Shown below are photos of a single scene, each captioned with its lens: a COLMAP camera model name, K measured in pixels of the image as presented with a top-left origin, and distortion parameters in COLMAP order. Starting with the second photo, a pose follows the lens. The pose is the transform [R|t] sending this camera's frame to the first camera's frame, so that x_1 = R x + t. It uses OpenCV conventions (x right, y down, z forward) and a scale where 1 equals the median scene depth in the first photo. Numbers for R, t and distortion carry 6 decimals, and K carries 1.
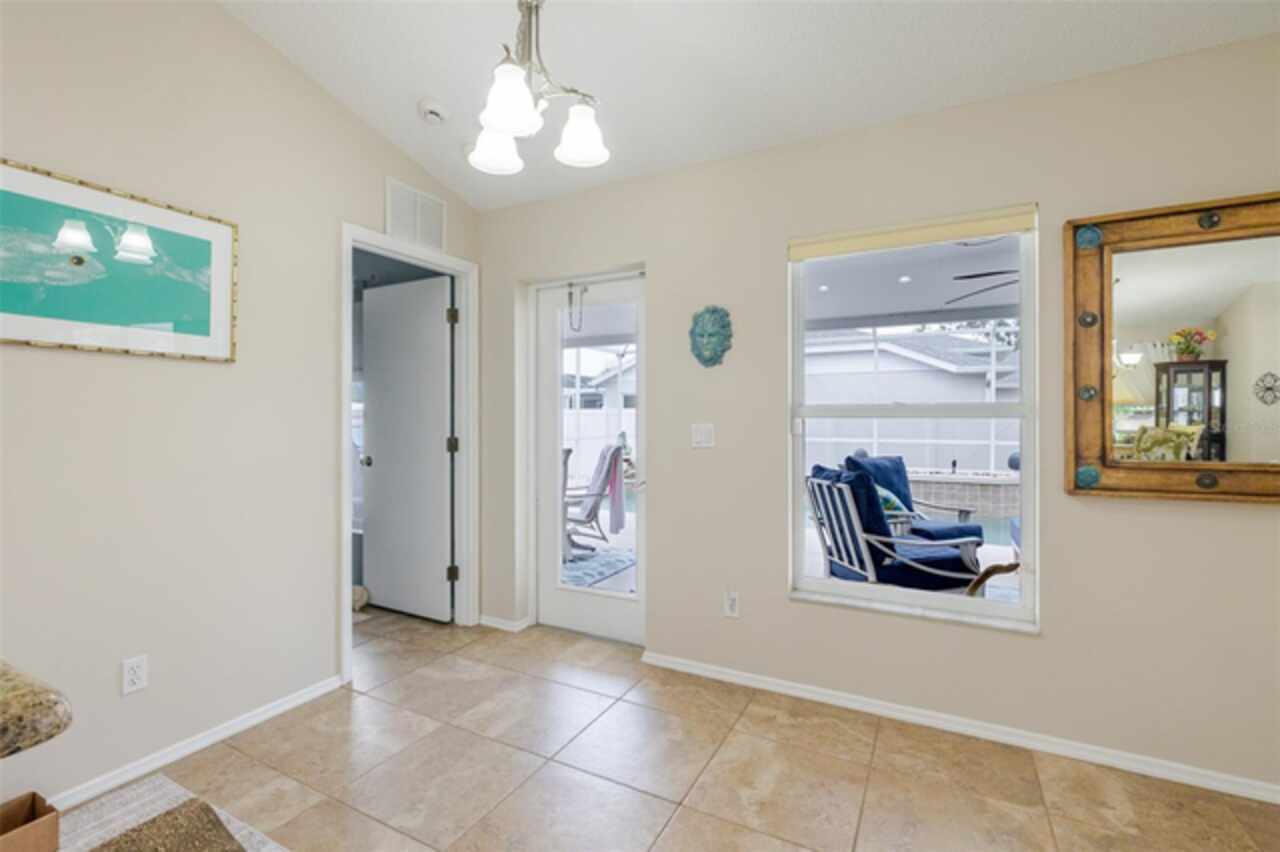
lens RADIAL K [[564.2, 0, 637.2], [0, 564.2, 418.0], [0, 0, 1]] dist [-0.000983, -0.000133]
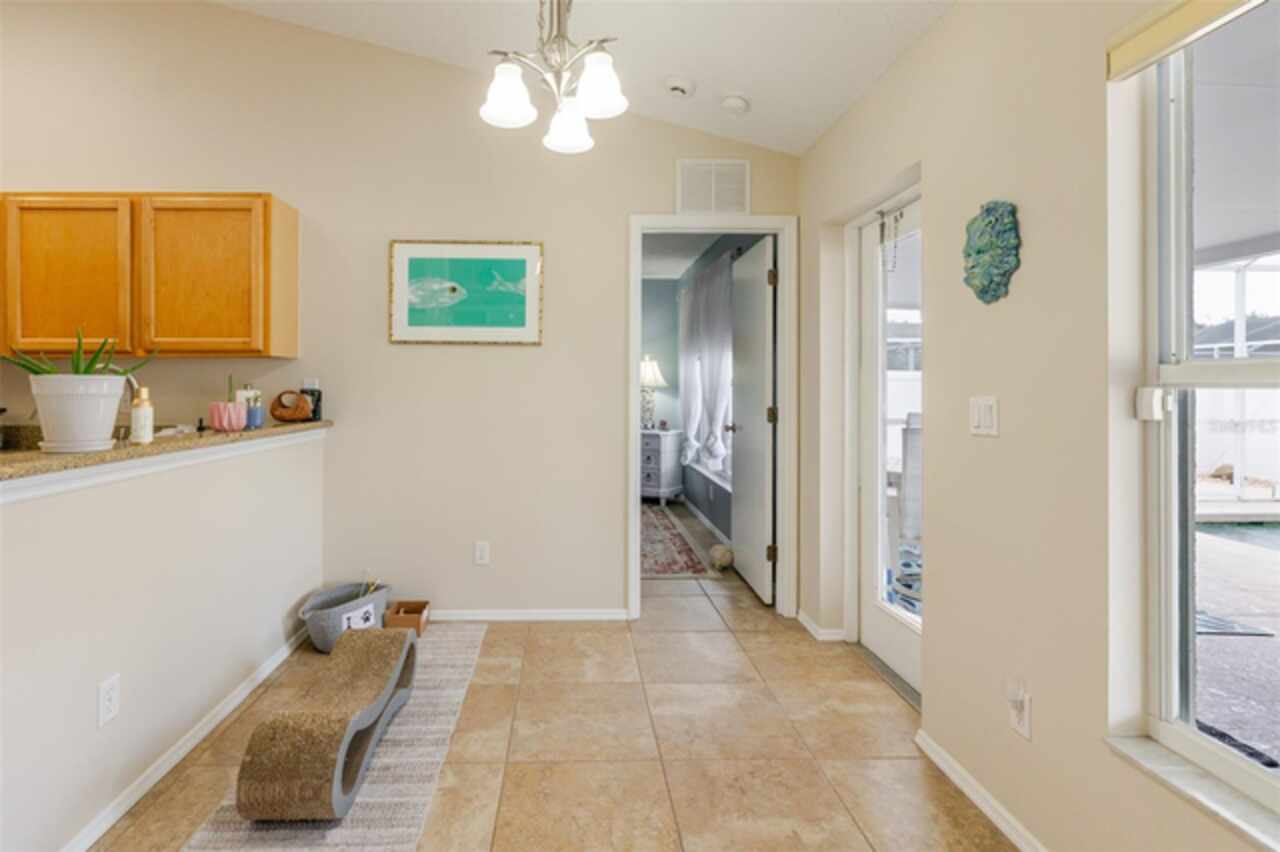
lens RADIAL K [[595.6, 0, 597.0], [0, 595.6, 383.8], [0, 0, 1]] dist [-0.013321, 0.000085]
pose [[0.505790, -0.002328, -0.862653, 0.464627], [-0.004178, 0.999978, -0.005148, 0.001225], [0.862646, 0.006208, 0.505769, 0.315517]]
